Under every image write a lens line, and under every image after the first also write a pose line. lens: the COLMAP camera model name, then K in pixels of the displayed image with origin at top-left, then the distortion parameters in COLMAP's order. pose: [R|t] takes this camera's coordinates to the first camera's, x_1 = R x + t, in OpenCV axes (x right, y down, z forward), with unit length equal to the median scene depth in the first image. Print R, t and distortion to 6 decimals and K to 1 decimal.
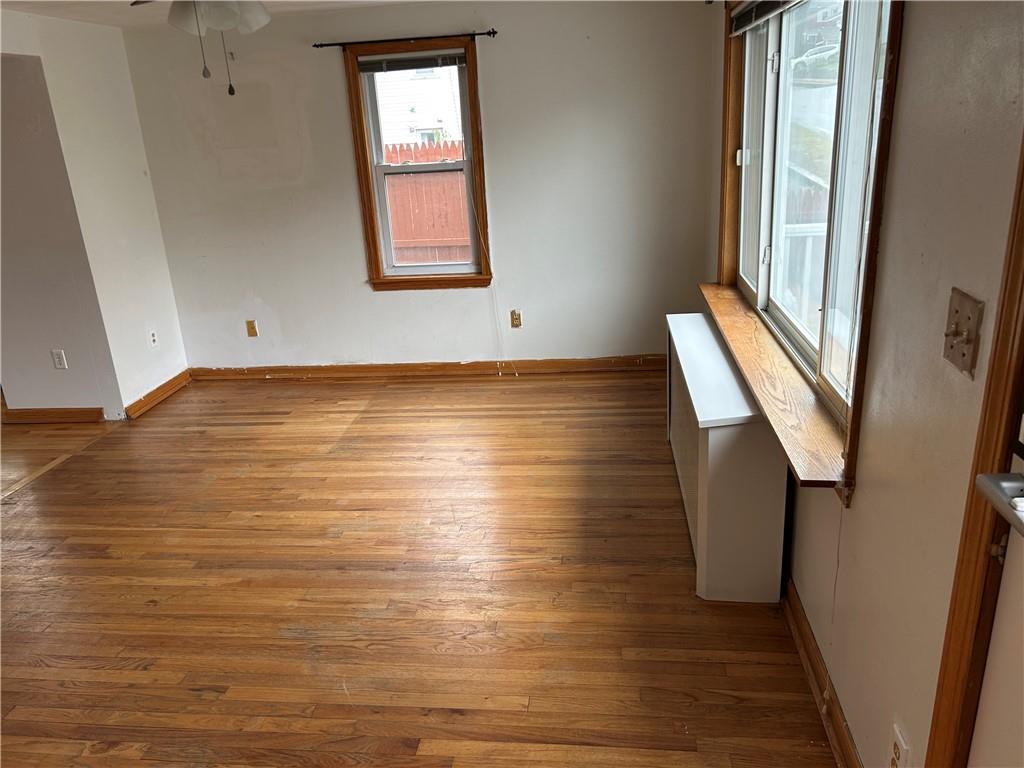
lens RADIAL K [[770.4, 0, 511.9], [0, 770.4, 389.4], [0, 0, 1]] dist [0.015300, -0.000568]
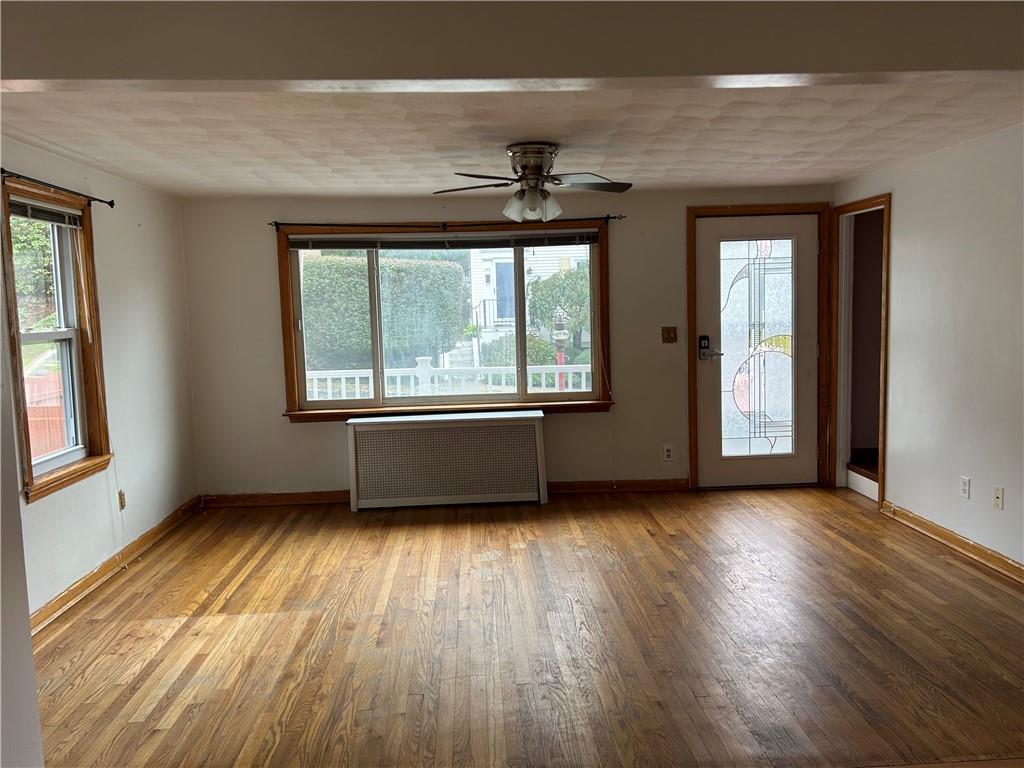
lens RADIAL K [[770.4, 0, 511.3], [0, 770.4, 379.6], [0, 0, 1]] dist [0.015300, -0.000568]
pose [[-0.174608, -0.032039, 0.984117, -1.038805], [0.346289, 0.933622, 0.091836, -0.161524], [-0.921735, 0.356824, -0.151923, 0.731925]]
